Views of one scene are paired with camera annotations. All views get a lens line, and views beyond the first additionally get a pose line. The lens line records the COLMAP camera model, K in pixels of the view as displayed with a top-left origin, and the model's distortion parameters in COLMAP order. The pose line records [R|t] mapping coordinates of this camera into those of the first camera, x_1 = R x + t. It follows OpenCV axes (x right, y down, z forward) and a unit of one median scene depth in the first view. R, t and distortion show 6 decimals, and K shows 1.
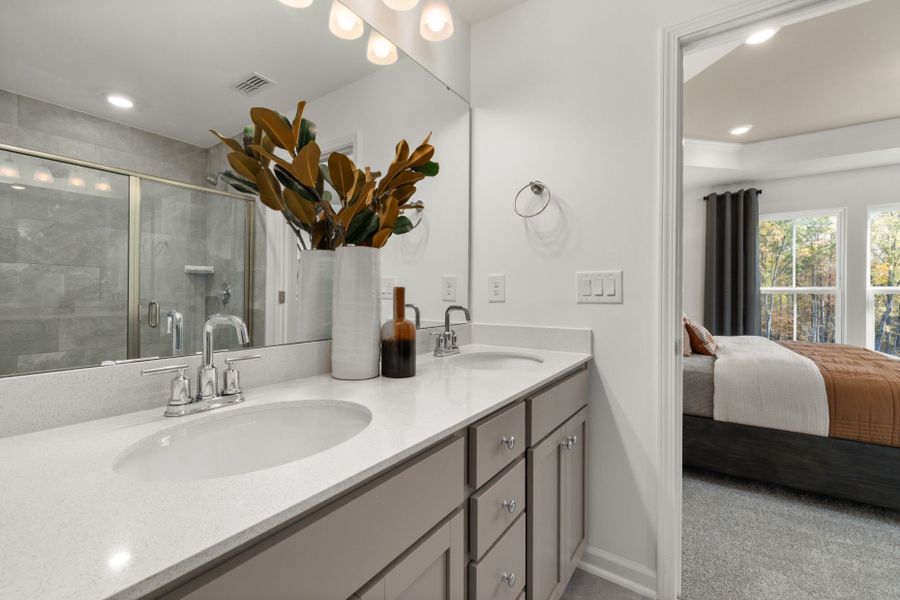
lens RADIAL K [[378.0, 0, 449.3], [0, 378.0, 292.3], [0, 0, 1]] dist [0.000481, -0.000276]
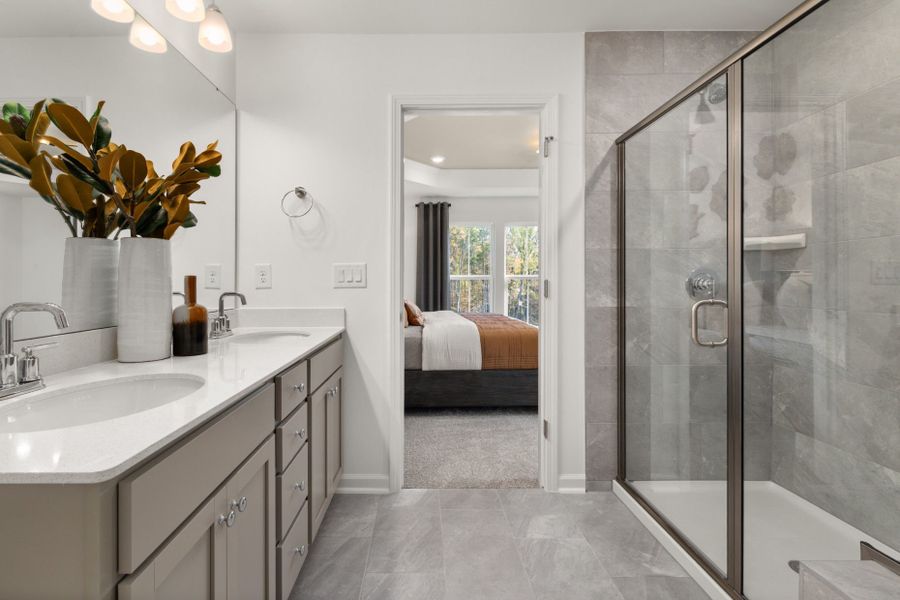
lens RADIAL K [[385.8, 0, 444.7], [0, 385.8, 279.2], [0, 0, 1]] dist [-0.000002, -0.000066]
pose [[0.785622, -0.002948, 0.618700, -0.181213], [0.002813, 0.999995, 0.001194, -0.001583], [-0.618701, 0.000802, 0.785626, -0.267871]]
